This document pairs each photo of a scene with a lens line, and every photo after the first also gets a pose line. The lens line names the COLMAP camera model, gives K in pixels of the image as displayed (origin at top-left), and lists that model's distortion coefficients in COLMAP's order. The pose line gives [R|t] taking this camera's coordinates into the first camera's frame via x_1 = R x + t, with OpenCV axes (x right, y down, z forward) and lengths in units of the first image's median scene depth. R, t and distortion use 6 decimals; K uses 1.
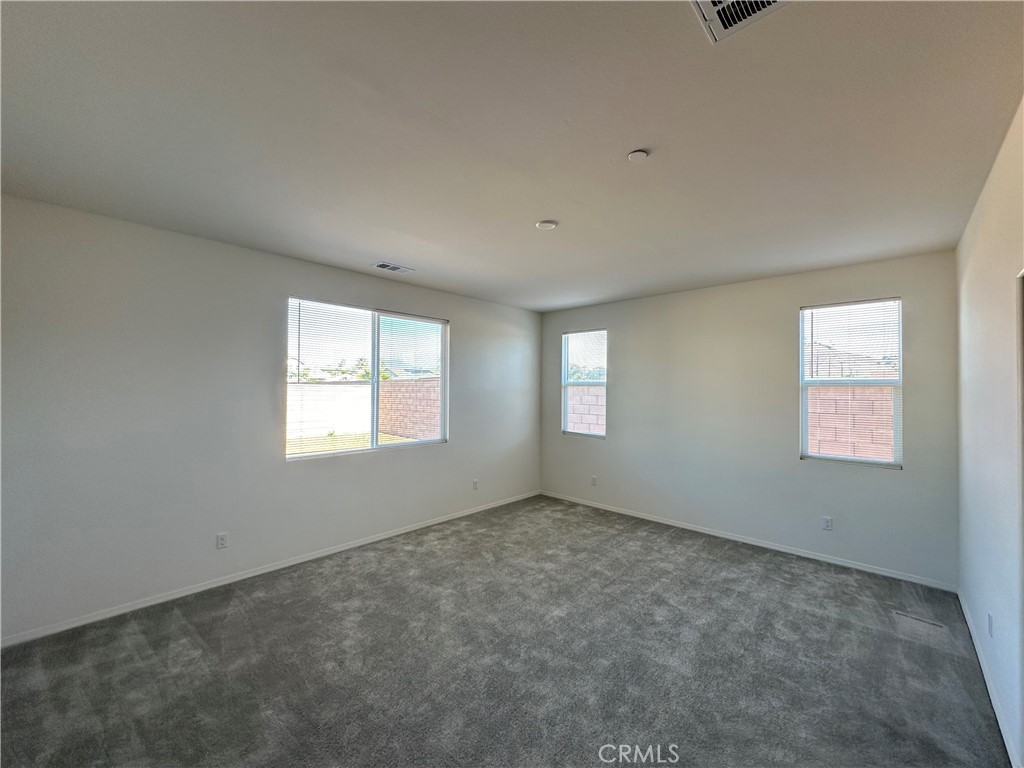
lens RADIAL K [[409.9, 0, 512.5], [0, 409.9, 382.0], [0, 0, 1]] dist [-0.002303, 0.000934]
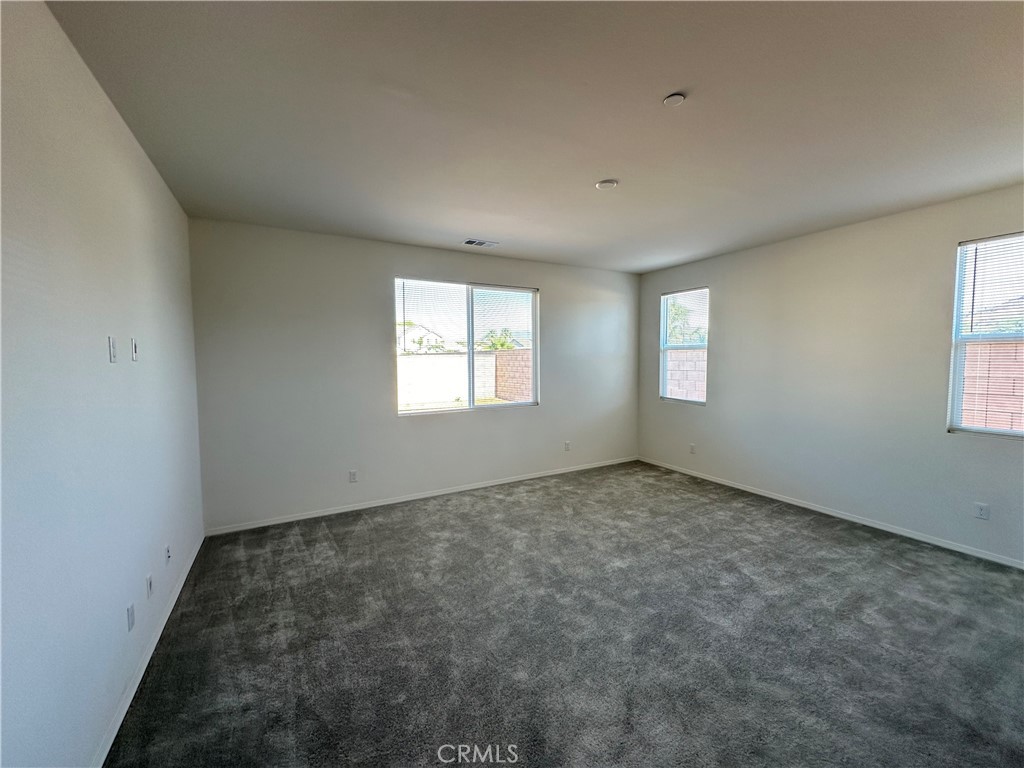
lens RADIAL K [[409.9, 0, 512.5], [0, 409.9, 382.0], [0, 0, 1]] dist [-0.002303, 0.000934]
pose [[0.952988, 0.002481, -0.302997, 0.132214], [0.020200, 0.997222, 0.071698, 0.013205], [0.302333, -0.074448, 0.950291, -0.036313]]
